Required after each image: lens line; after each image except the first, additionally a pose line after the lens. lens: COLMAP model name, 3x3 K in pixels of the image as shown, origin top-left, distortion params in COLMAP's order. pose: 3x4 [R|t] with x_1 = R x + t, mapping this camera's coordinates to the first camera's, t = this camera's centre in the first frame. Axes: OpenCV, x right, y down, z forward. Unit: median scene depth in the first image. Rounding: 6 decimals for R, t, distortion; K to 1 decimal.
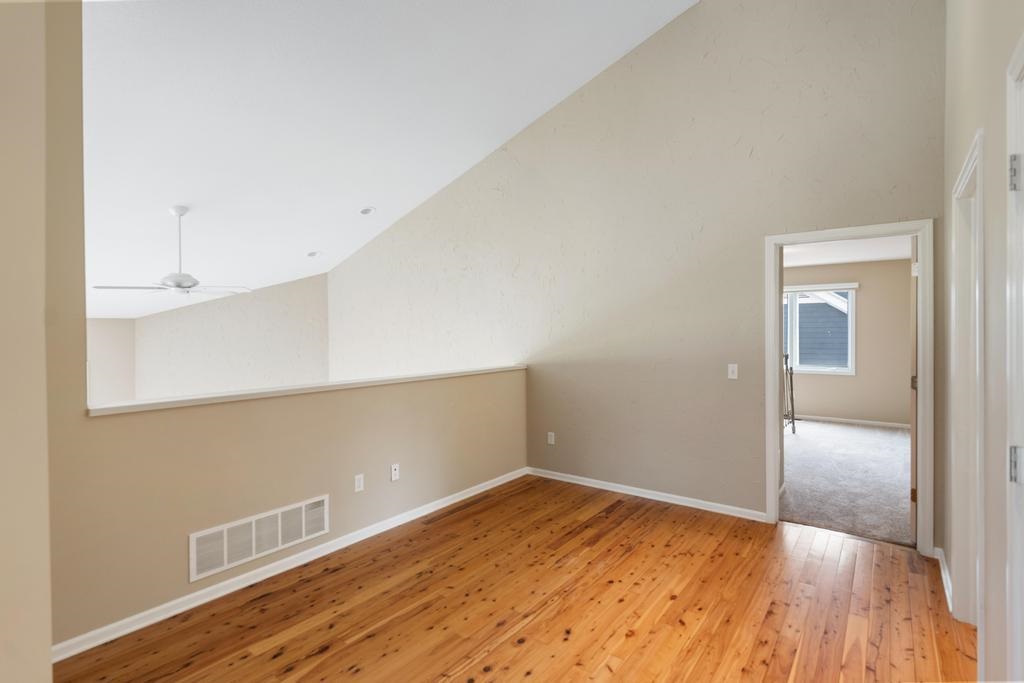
lens RADIAL K [[506.6, 0, 514.2], [0, 506.6, 330.7], [0, 0, 1]] dist [0.000538, 0.000429]
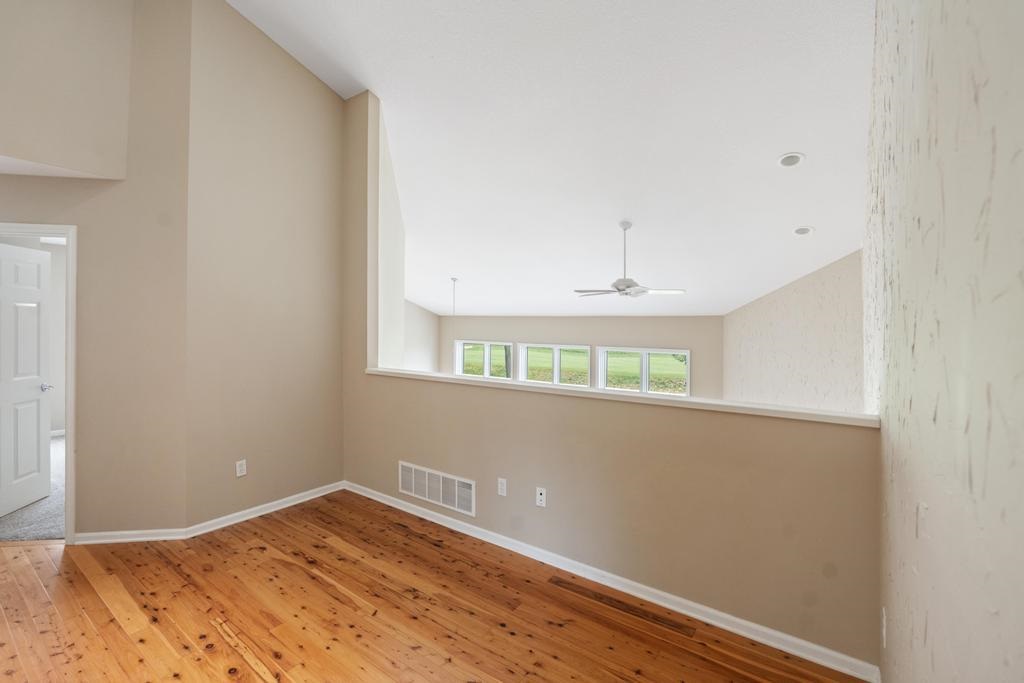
lens RADIAL K [[455.0, 0, 507.5], [0, 455.0, 321.9], [0, 0, 1]] dist [-0.004968, -0.000448]
pose [[0.006710, -0.000466, -0.999977, 0.667698], [-0.005387, 0.999985, -0.000502, -0.016559], [0.999963, 0.005391, 0.006708, 1.189491]]
